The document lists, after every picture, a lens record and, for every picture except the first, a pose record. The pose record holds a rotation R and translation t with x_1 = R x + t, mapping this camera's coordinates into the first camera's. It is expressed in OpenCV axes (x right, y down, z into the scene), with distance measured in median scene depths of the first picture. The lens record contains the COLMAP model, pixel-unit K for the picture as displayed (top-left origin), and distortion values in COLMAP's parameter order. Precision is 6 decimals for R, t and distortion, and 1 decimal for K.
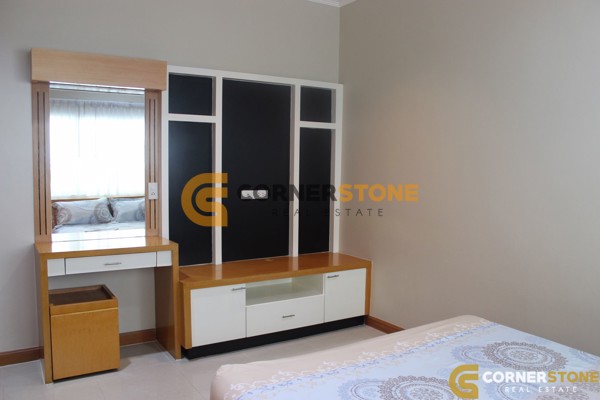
lens RADIAL K [[520.8, 0, 300.0], [0, 520.8, 200.0], [0, 0, 1]] dist [-0.121148, 0.094178]
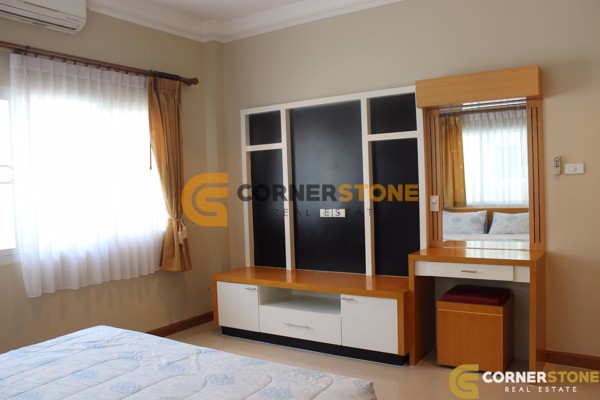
lens RADIAL K [[501.3, 0, 300.0], [0, 501.3, 200.0], [0, 0, 1]] dist [-0.117372, 0.085006]
pose [[0.419690, 0.002348, -0.907664, 0.769099], [-0.017232, 0.999837, -0.005381, -0.023576], [0.907504, 0.017900, 0.419662, 0.488197]]
